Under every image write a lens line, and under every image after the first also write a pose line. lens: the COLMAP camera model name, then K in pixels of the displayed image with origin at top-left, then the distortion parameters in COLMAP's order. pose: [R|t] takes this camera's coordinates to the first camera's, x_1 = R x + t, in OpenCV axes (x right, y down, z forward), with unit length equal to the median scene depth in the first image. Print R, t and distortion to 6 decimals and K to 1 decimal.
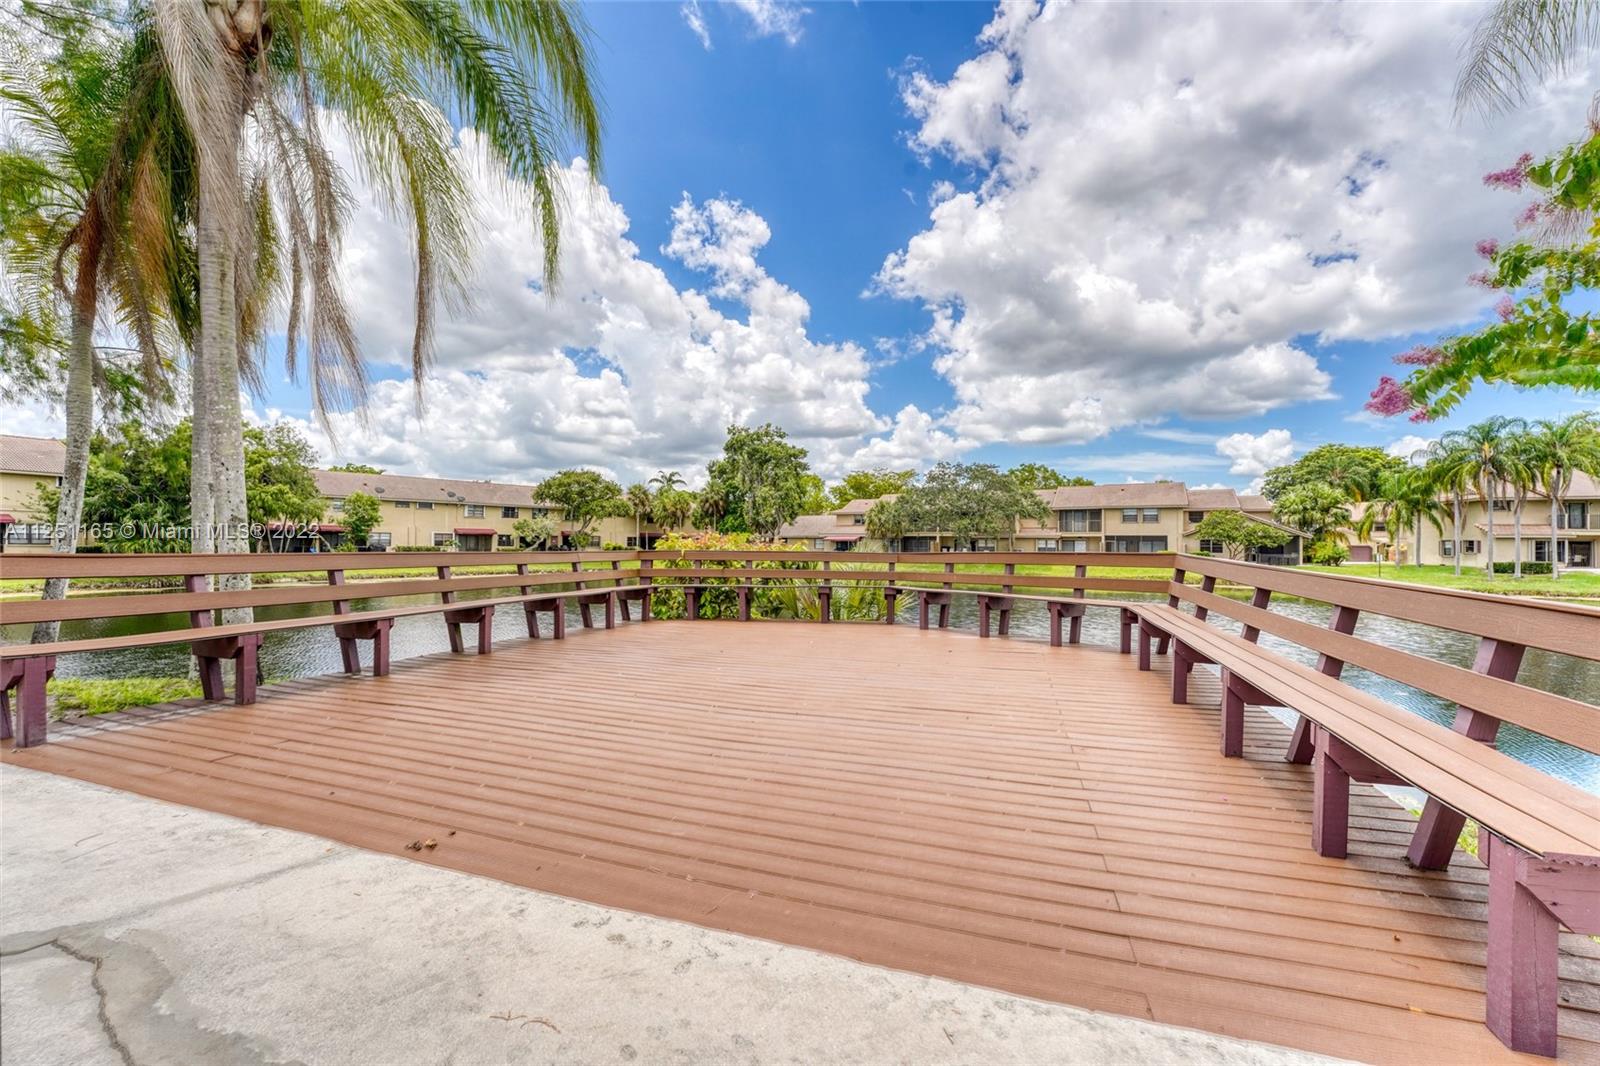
lens RADIAL K [[653.0, 0, 805.7], [0, 653.0, 530.4], [0, 0, 1]] dist [-0.028311, 0.000760]
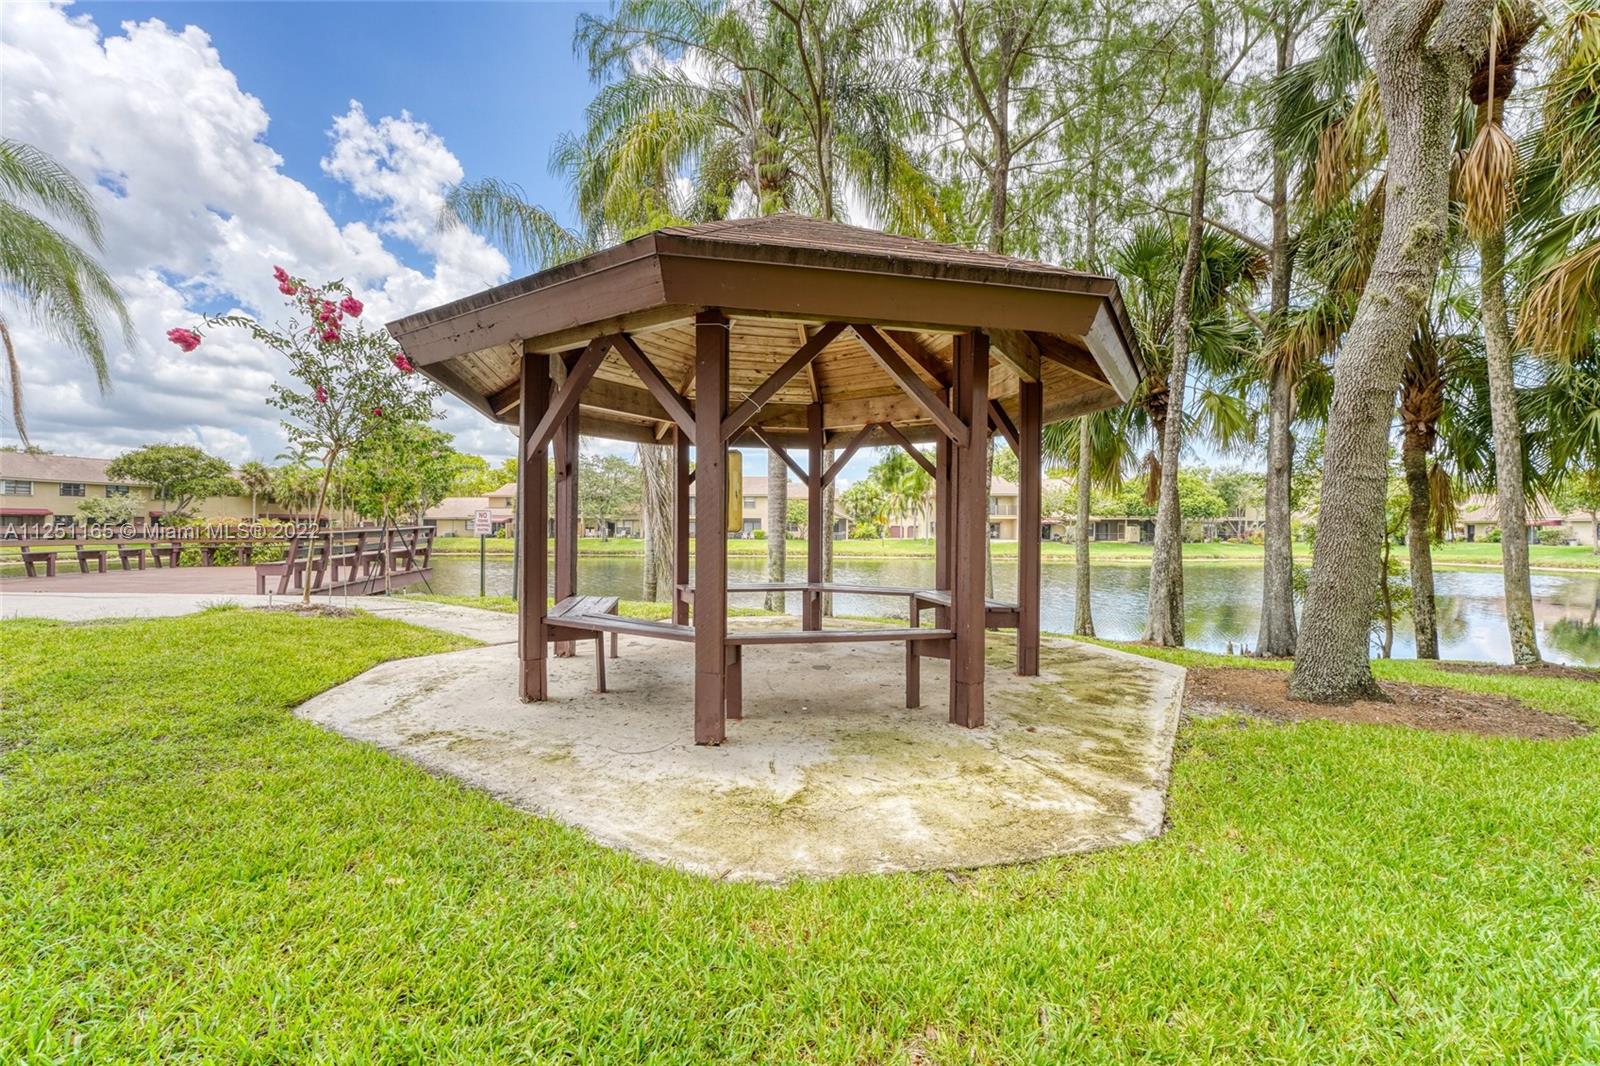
lens RADIAL K [[653.0, 0, 822.7], [0, 653.0, 521.6], [0, 0, 1]] dist [-0.028311, 0.000760]
pose [[0.900520, -0.000075, 0.434814, 0.079970], [-0.007036, 0.999867, 0.014743, -0.004257], [-0.434757, -0.016335, 0.900400, -0.184660]]
